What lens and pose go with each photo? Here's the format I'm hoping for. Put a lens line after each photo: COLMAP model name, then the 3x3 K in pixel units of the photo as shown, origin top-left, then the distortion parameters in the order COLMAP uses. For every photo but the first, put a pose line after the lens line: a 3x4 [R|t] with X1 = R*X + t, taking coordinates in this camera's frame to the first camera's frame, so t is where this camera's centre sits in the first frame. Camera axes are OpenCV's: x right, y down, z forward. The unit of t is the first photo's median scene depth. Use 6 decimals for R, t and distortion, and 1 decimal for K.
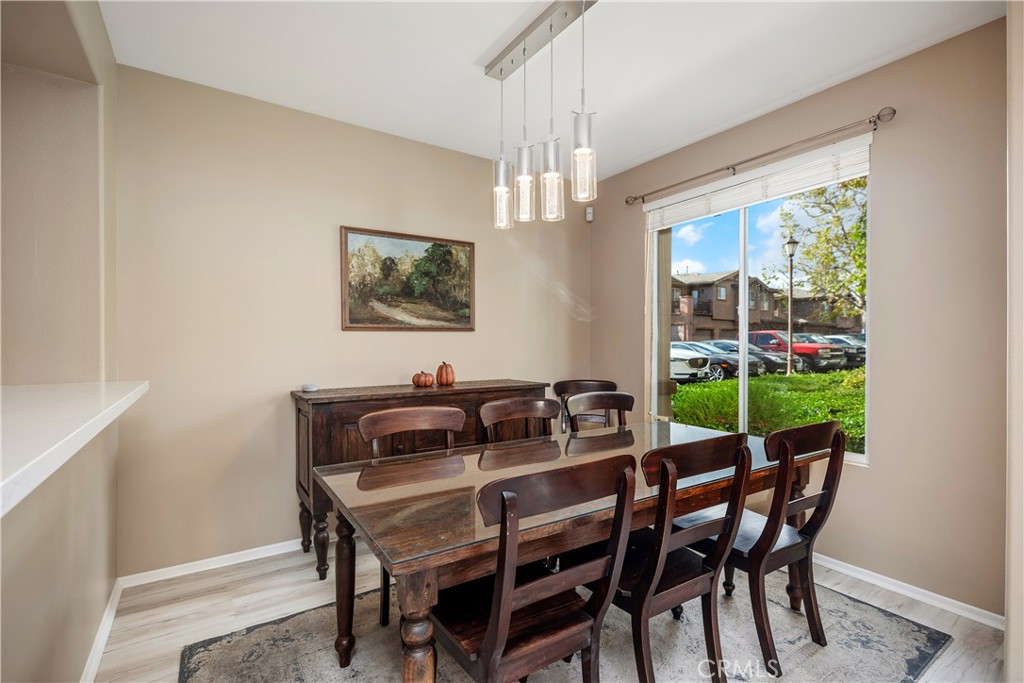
lens RADIAL K [[464.8, 0, 511.0], [0, 464.8, 345.4], [0, 0, 1]] dist [0.001477, 0.000795]
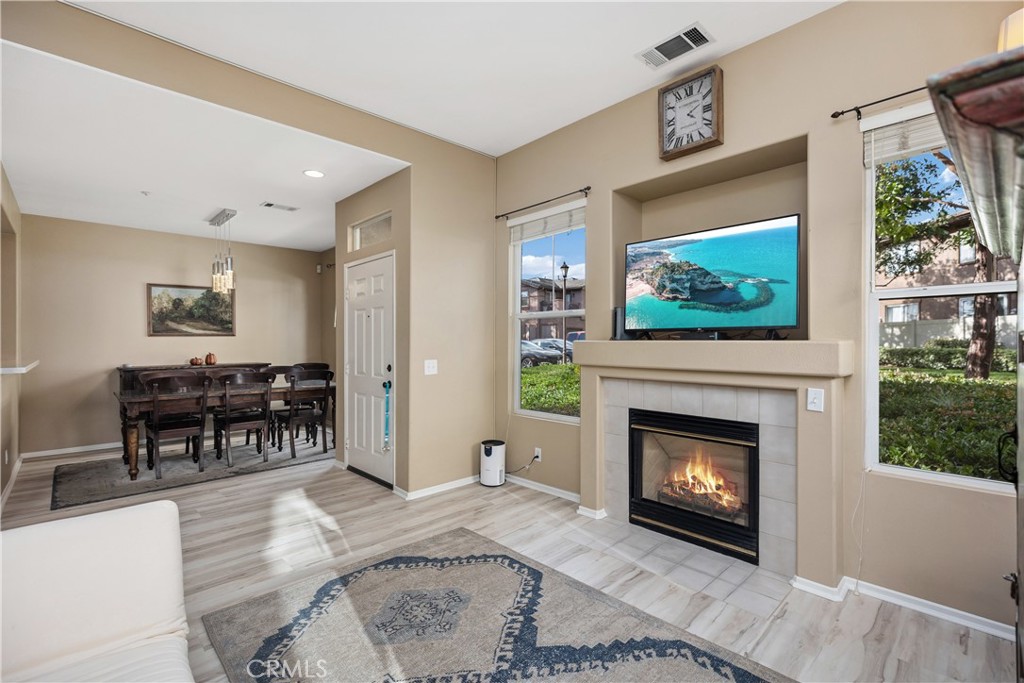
lens RADIAL K [[464.8, 0, 506.1], [0, 464.8, 340.3], [0, 0, 1]] dist [0.001477, 0.000795]
pose [[0.986064, -0.002765, 0.166342, 0.753730], [0.003927, 0.999970, -0.006660, 0.002250], [-0.166319, 0.007221, 0.986046, -1.118393]]
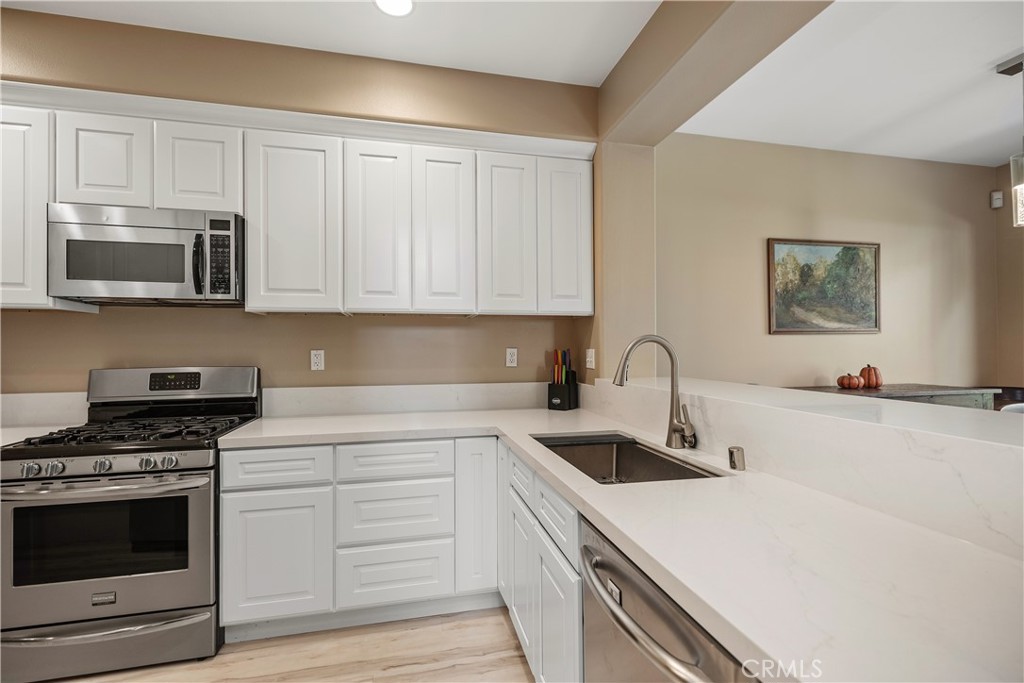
lens RADIAL K [[464.8, 0, 519.0], [0, 464.8, 336.1], [0, 0, 1]] dist [0.001477, 0.000795]
pose [[0.940741, -0.011985, -0.338913, -0.516543], [0.005299, 0.999773, -0.020647, -0.009038], [0.339084, 0.017627, 0.940591, -0.200843]]
